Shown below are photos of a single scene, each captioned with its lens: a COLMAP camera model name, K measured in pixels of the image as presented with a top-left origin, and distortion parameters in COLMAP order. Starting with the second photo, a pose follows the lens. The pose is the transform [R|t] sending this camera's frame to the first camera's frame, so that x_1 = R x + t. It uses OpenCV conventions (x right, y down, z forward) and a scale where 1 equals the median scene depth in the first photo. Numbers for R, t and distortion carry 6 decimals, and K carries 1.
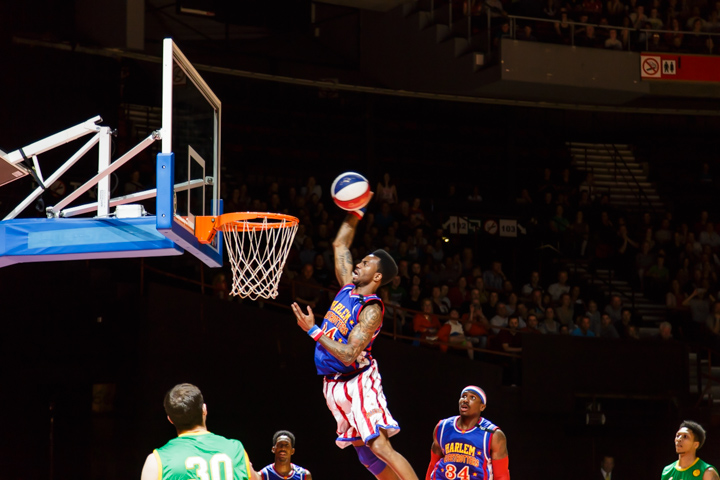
lens RADIAL K [[1828.0, 0, 360.0], [0, 1828.0, 240.0], [0, 0, 1]] dist [-0.011366, -0.199354]
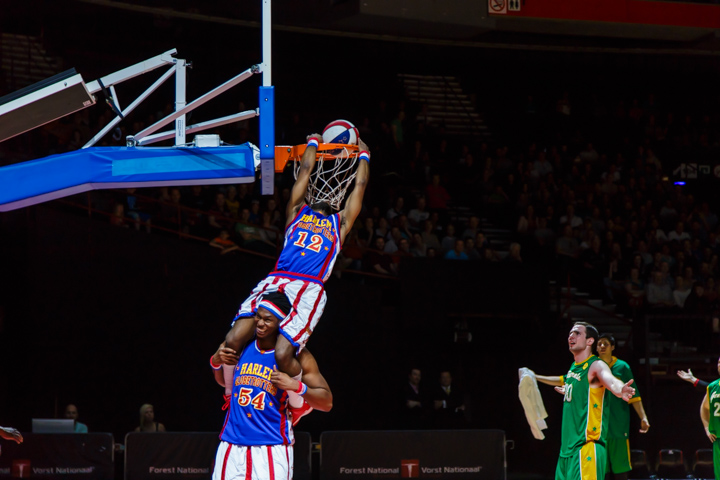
lens RADIAL K [[1769.0, 0, 360.0], [0, 1769.0, 240.0], [0, 0, 1]] dist [0.084669, -1.263046]
pose [[0.991156, 0.002395, 0.132684, -0.161566], [-0.007996, 0.999098, 0.041693, -0.001735], [-0.132464, -0.042385, 0.990281, -0.016458]]
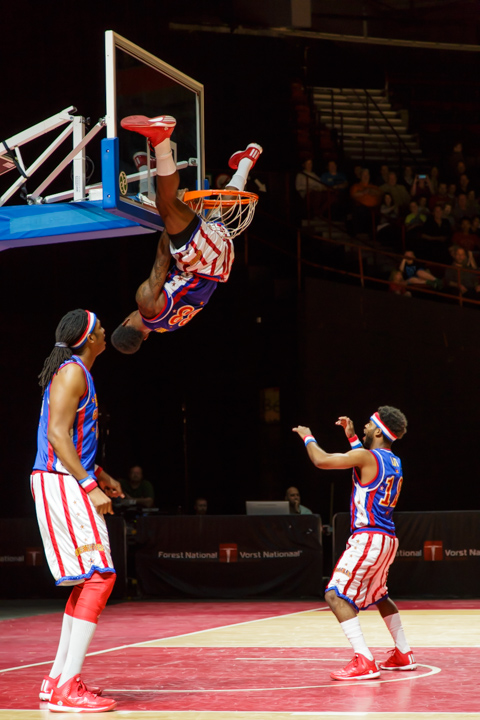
lens RADIAL K [[2128.8, 0, 240.0], [0, 2128.8, 360.0], [0, 0, 1]] dist [0.071072, -0.302412]
pose [[0.976370, -0.038537, -0.212640, 0.198486], [0.050397, 0.997445, 0.050637, 0.020290], [0.210145, -0.060157, 0.975818, -0.188705]]
